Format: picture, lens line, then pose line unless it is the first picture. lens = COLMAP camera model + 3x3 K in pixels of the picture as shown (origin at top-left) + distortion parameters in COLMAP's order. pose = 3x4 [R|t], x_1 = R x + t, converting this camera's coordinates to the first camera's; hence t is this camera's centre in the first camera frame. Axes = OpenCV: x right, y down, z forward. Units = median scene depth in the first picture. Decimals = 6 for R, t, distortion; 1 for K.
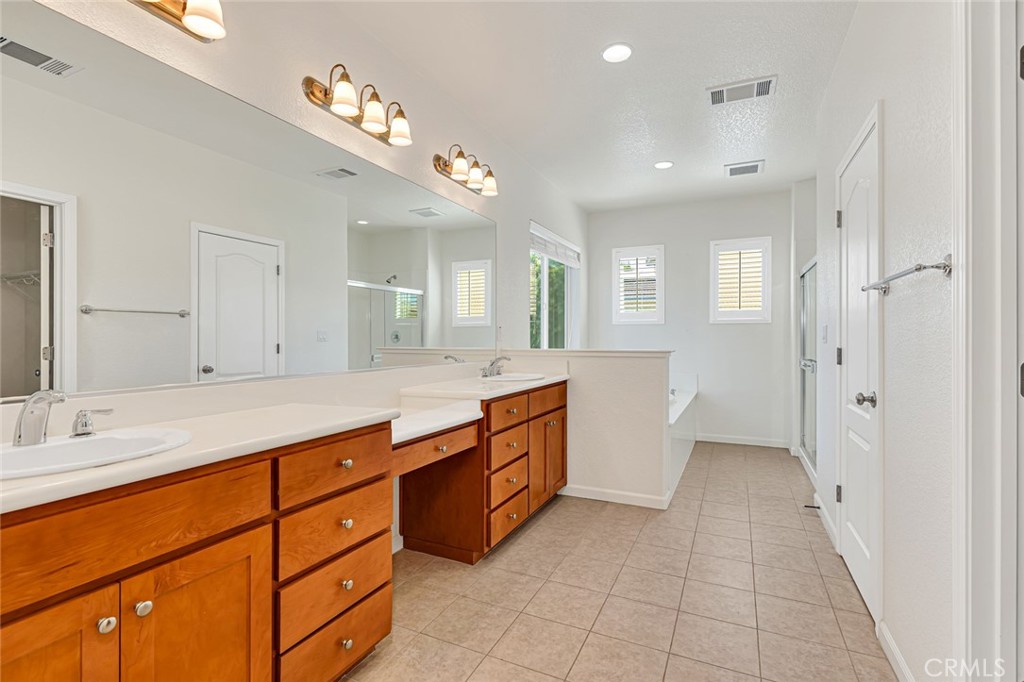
lens RADIAL K [[472.9, 0, 503.9], [0, 472.9, 341.6], [0, 0, 1]] dist [-0.004064, 0.000540]
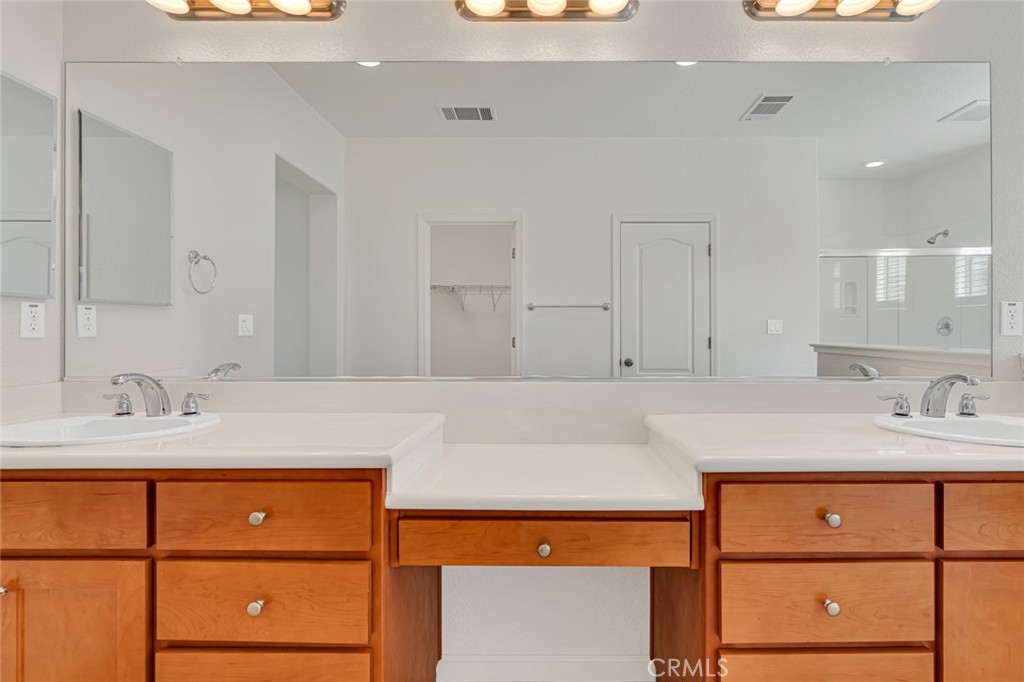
lens RADIAL K [[472.9, 0, 514.1], [0, 472.9, 330.2], [0, 0, 1]] dist [-0.004064, 0.000540]
pose [[0.438183, -0.003476, -0.898879, 0.272571], [-0.002683, 0.999983, -0.005174, -0.003811], [0.898882, 0.004679, 0.438166, 0.649655]]
